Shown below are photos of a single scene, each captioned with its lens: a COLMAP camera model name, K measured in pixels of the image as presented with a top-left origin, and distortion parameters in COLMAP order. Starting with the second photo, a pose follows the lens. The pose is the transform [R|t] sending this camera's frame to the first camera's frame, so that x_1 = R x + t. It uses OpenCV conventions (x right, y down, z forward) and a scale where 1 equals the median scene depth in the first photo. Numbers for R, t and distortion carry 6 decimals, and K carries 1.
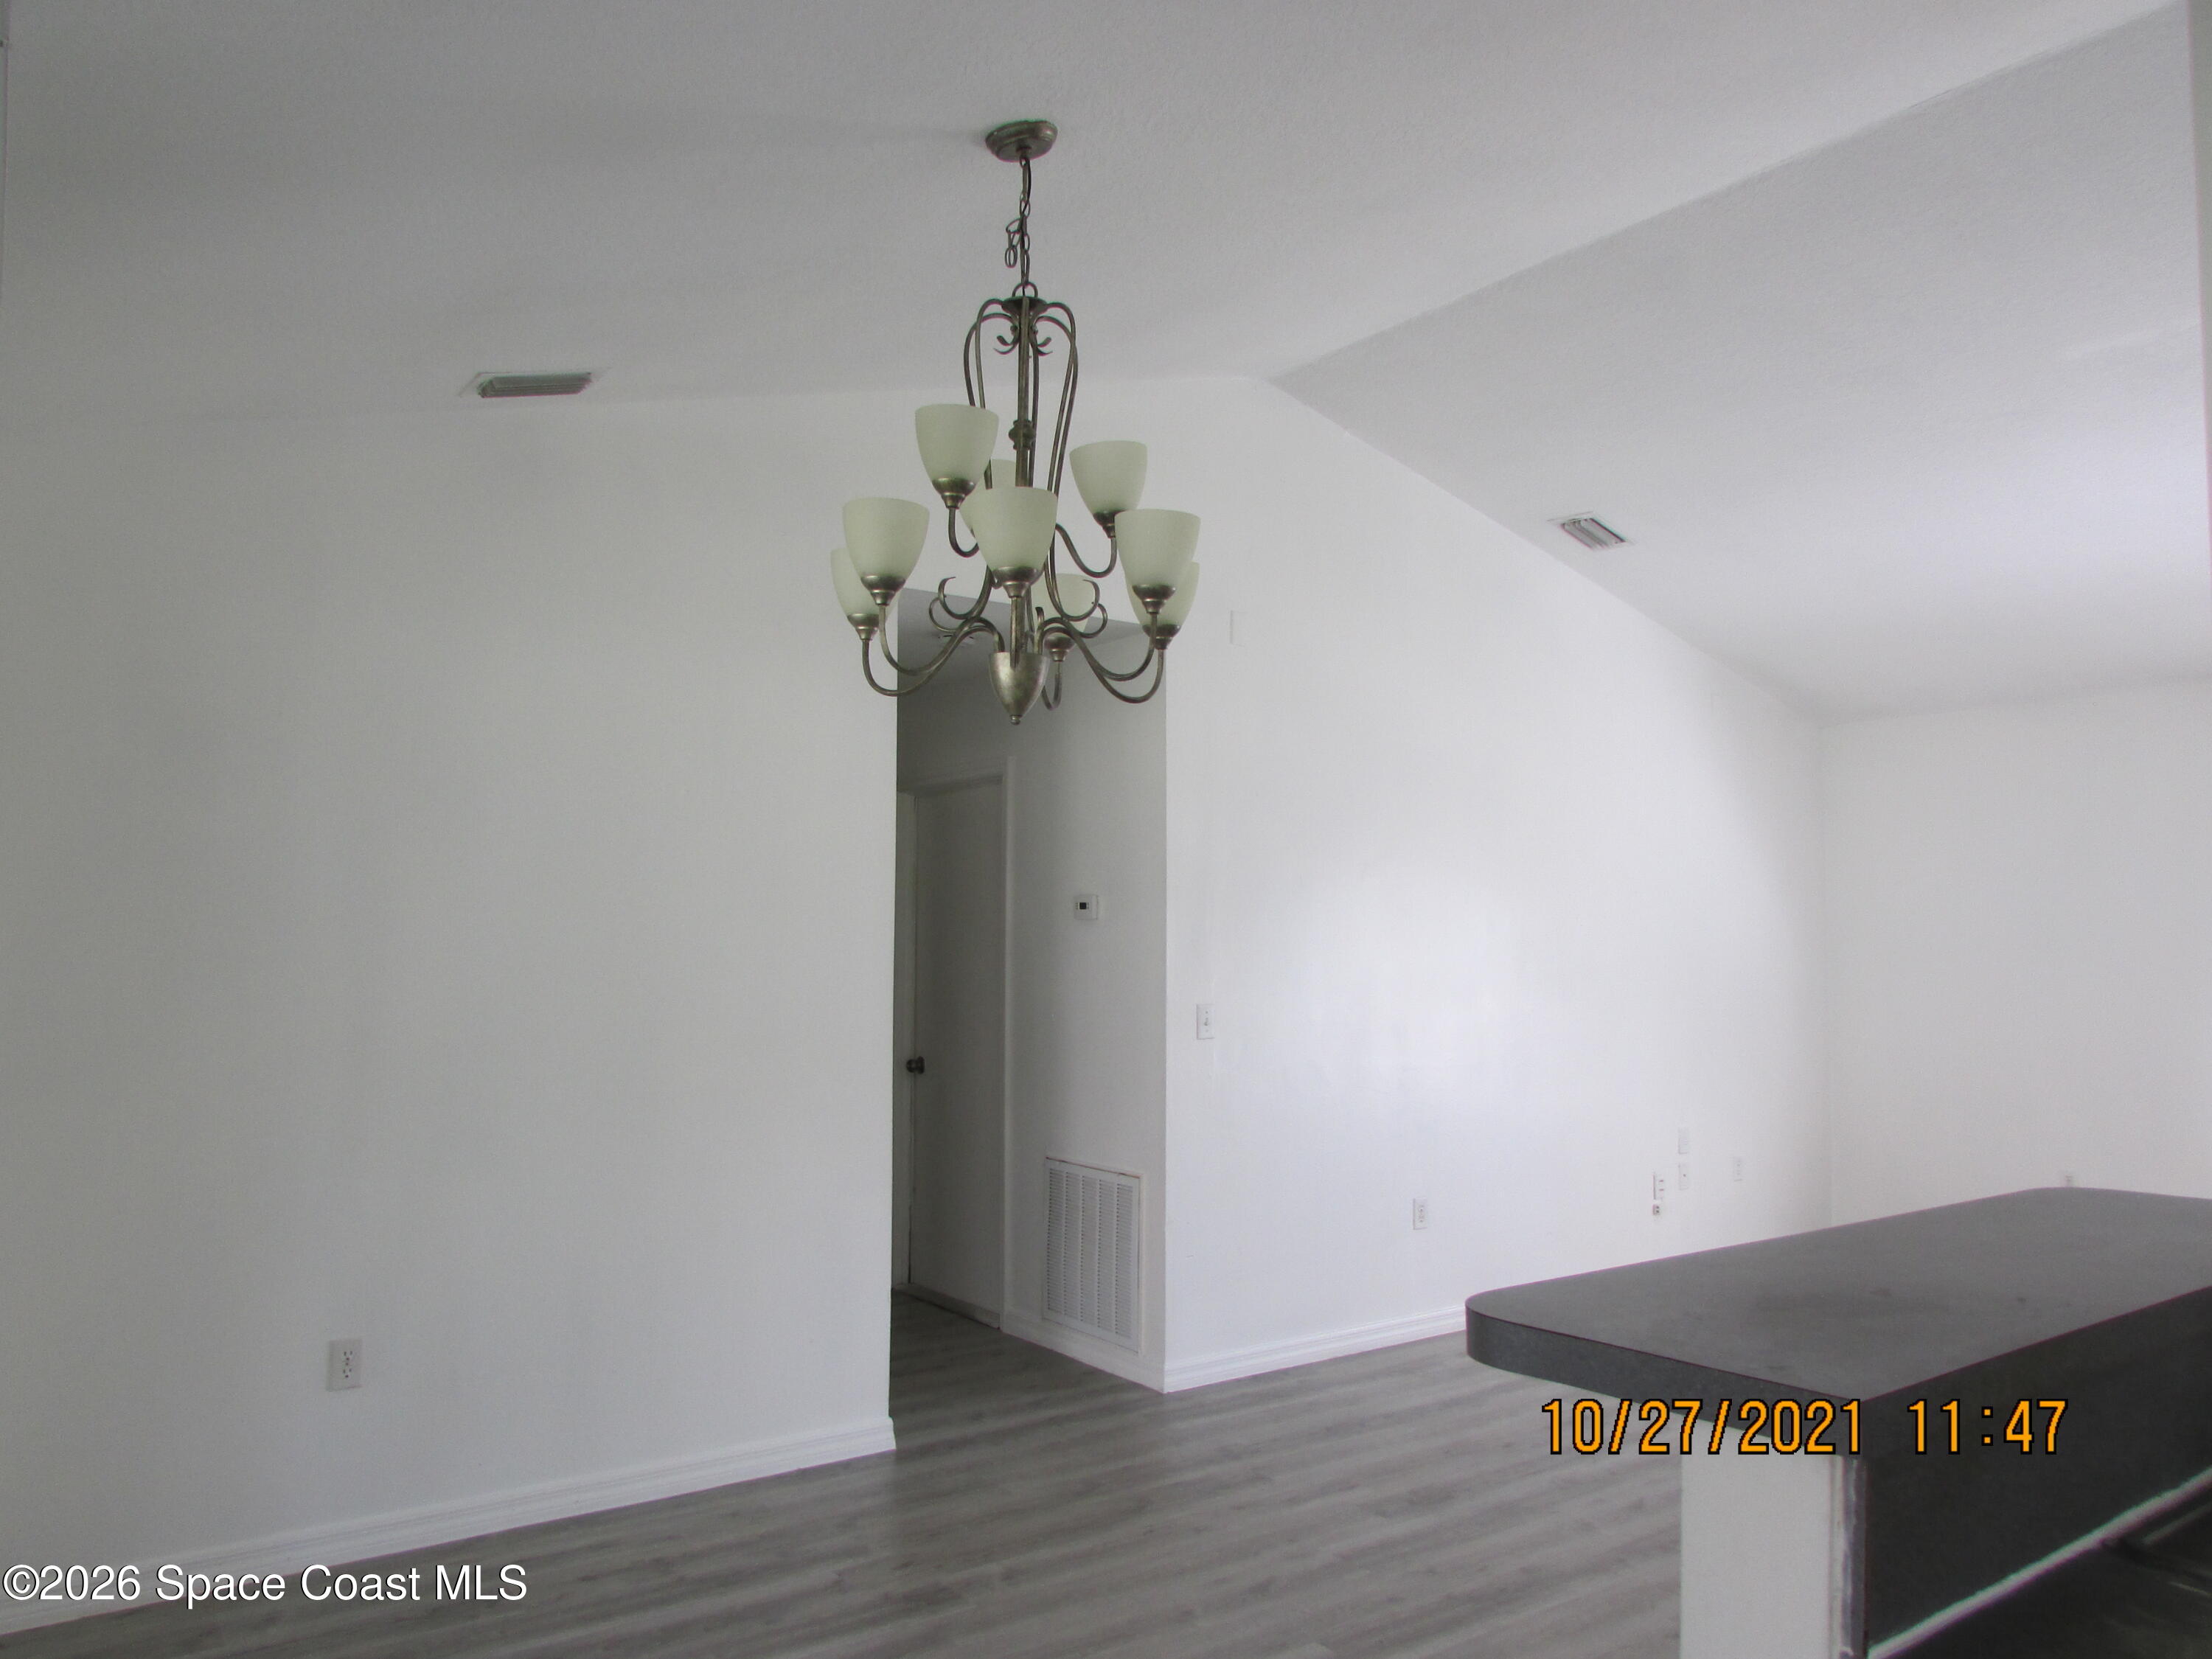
lens RADIAL K [[1577.4, 0, 1114.9], [0, 1577.4, 845.2], [0, 0, 1]] dist [-0.003436, -0.005582]
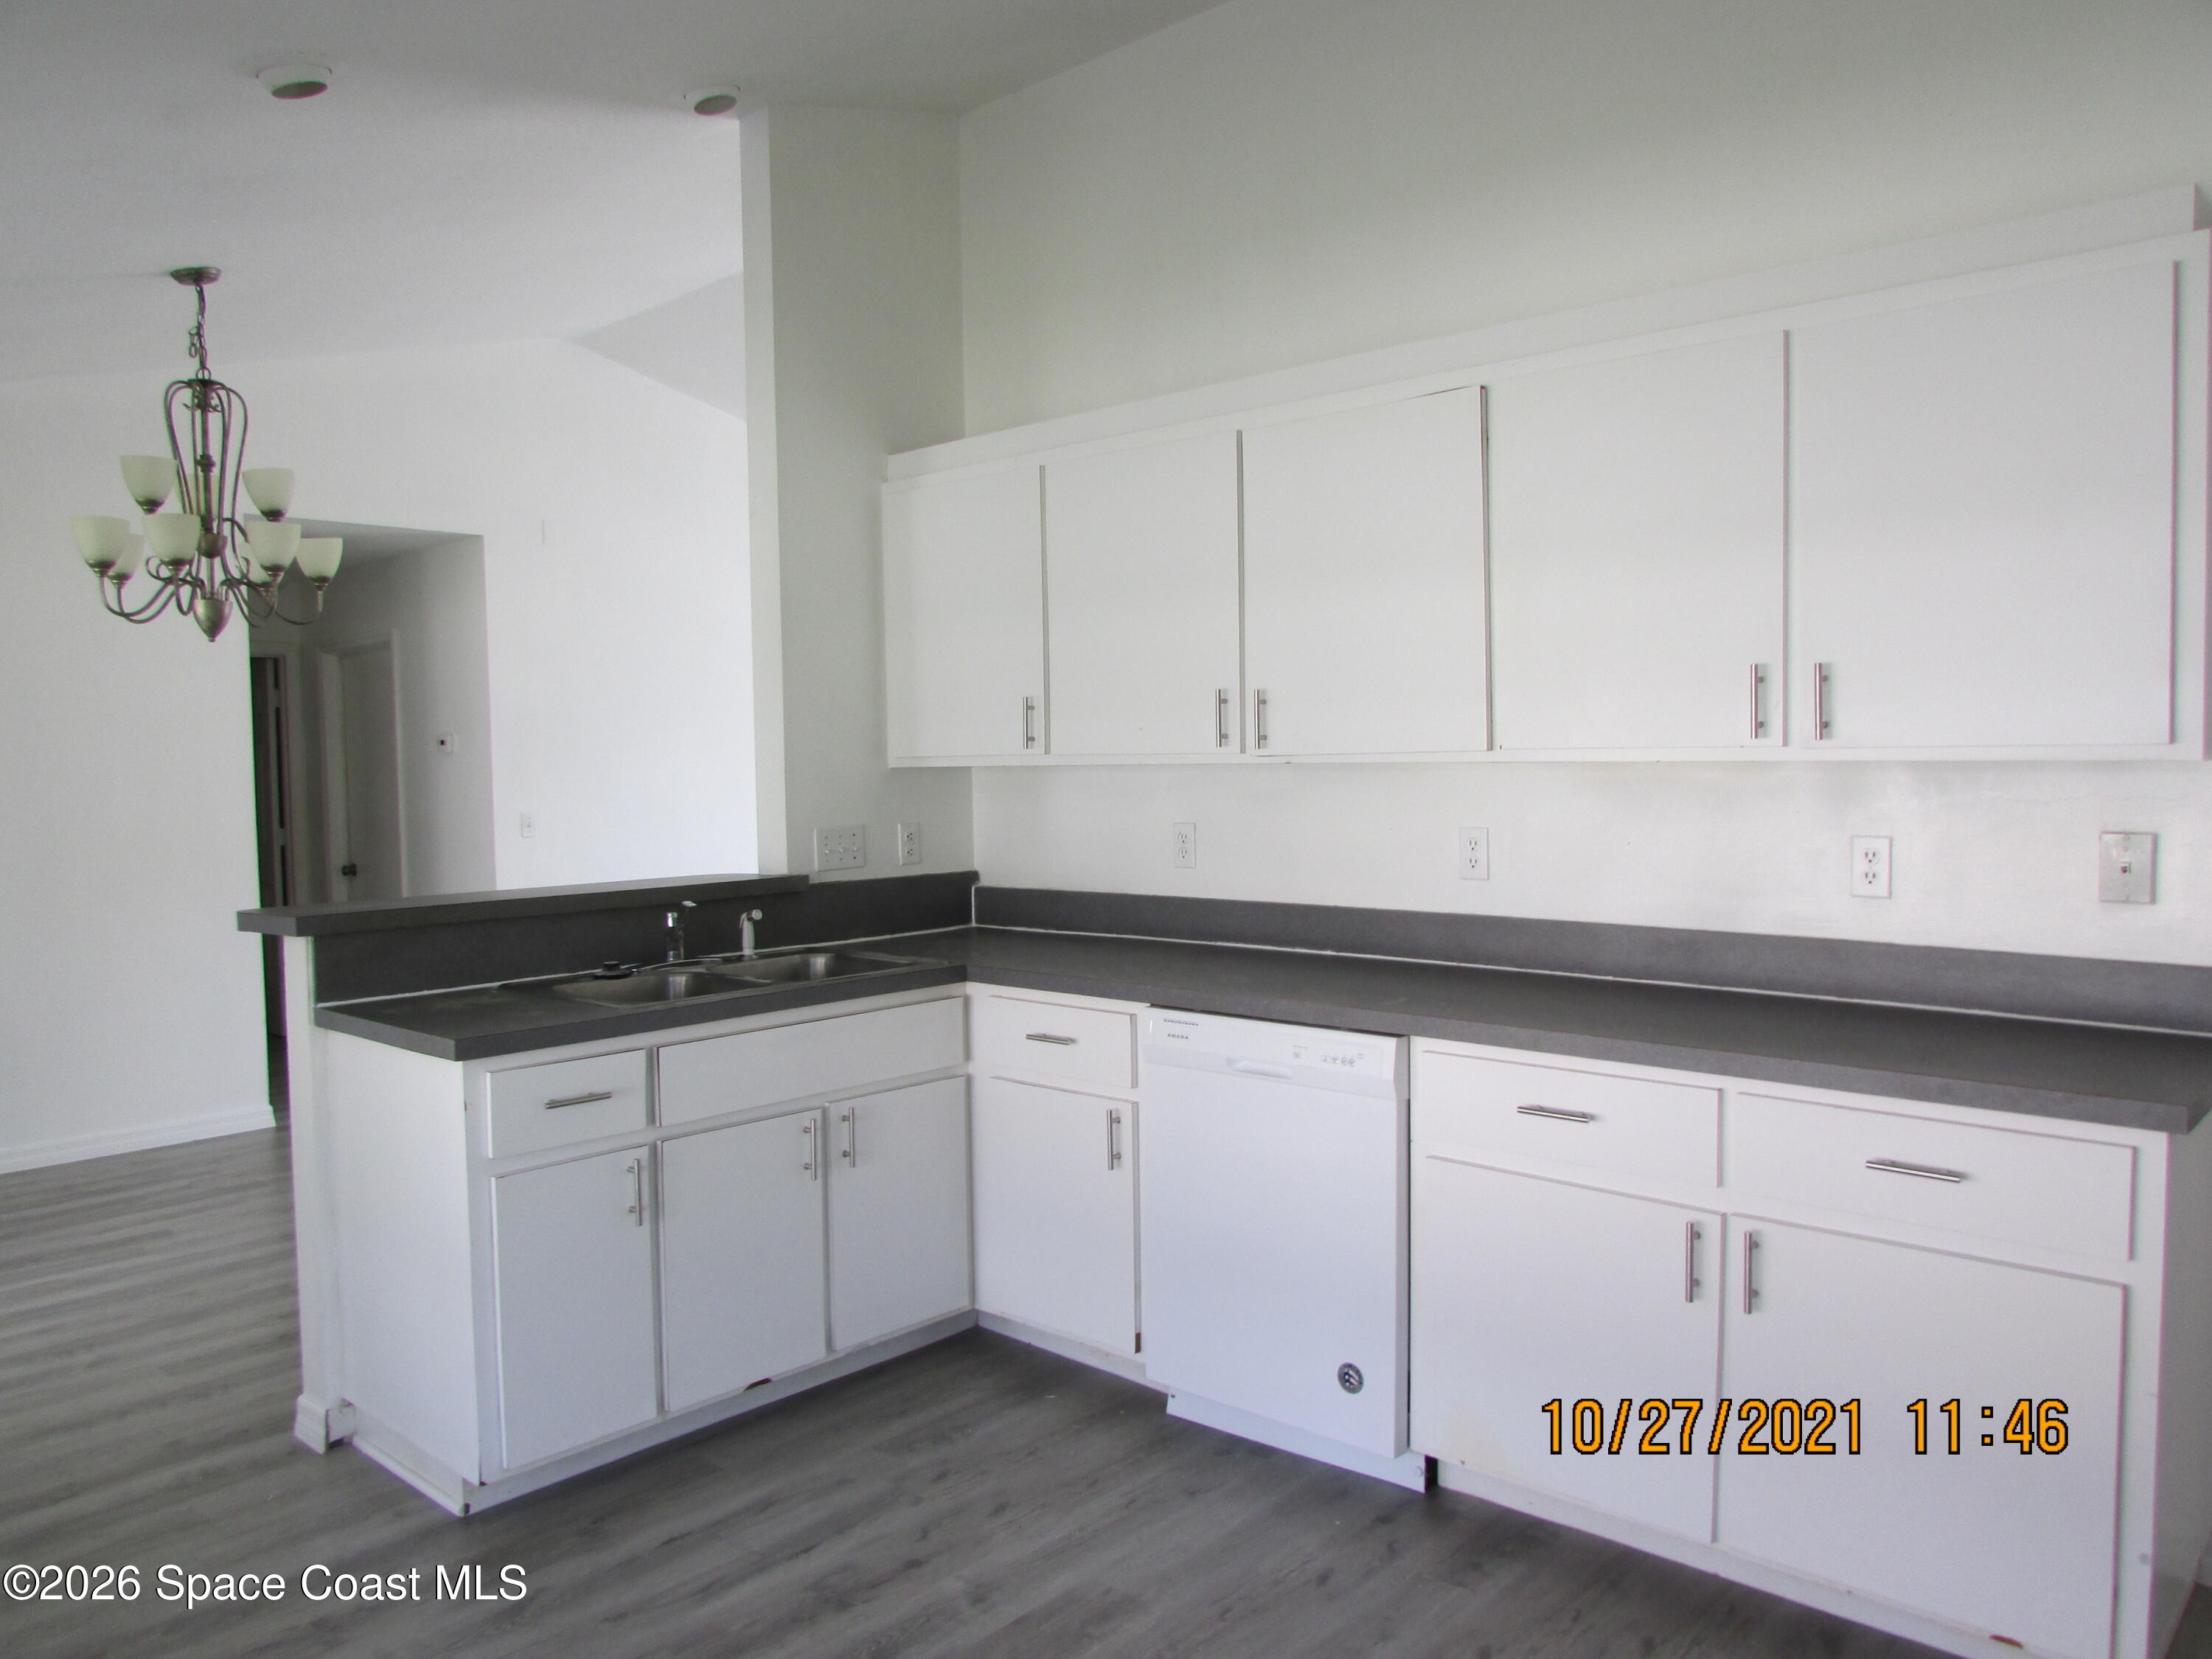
lens RADIAL K [[1542.2, 0, 1106.0], [0, 1542.2, 829.5], [0, 0, 1]] dist [-0.001323, 0.000667]
pose [[0.977006, -0.040030, 0.209420, 0.497918], [0.017559, 0.993987, 0.108080, -0.038876], [-0.212487, -0.101917, 0.971834, -0.786136]]
